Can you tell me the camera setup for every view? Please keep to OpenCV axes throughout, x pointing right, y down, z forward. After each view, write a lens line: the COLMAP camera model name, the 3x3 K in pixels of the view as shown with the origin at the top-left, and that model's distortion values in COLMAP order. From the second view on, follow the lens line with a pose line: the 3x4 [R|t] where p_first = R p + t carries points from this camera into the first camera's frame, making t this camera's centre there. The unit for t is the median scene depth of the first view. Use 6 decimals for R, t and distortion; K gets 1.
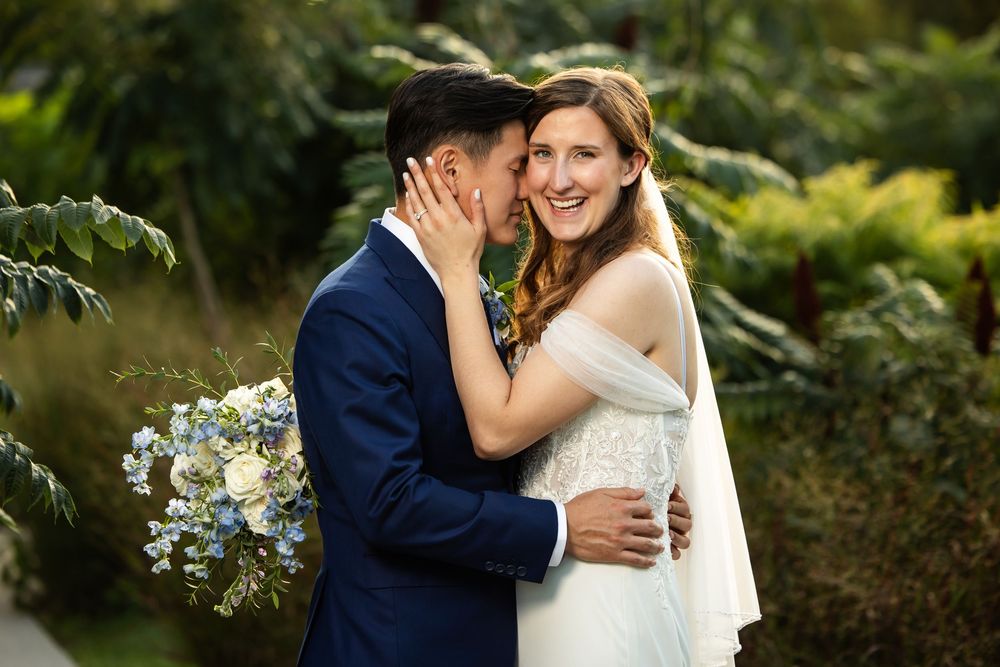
lens RADIAL K [[3545.3, 0, 501.8], [0, 3545.3, 330.3], [0, 0, 1]] dist [0.319704, 0.000000]
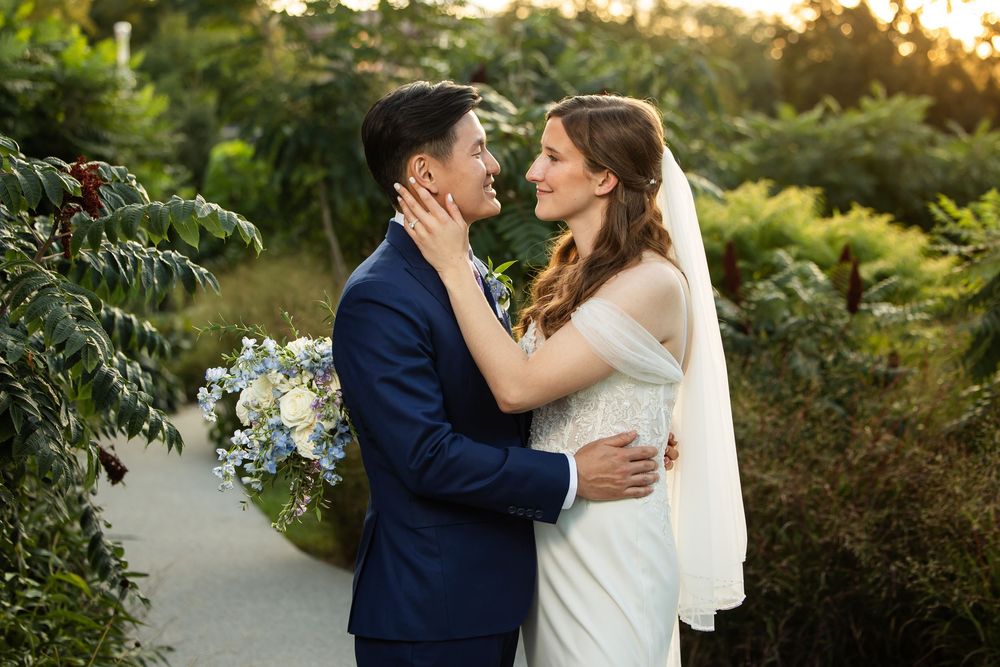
lens RADIAL K [[1946.0, 0, 503.7], [0, 1946.0, 335.8], [0, 0, 1]] dist [-0.143727, 0.000000]
pose [[0.999902, 0.009453, -0.010292, -0.000507], [-0.009137, 0.999500, 0.030276, -0.006449], [0.010573, -0.030179, 0.999489, 0.206892]]
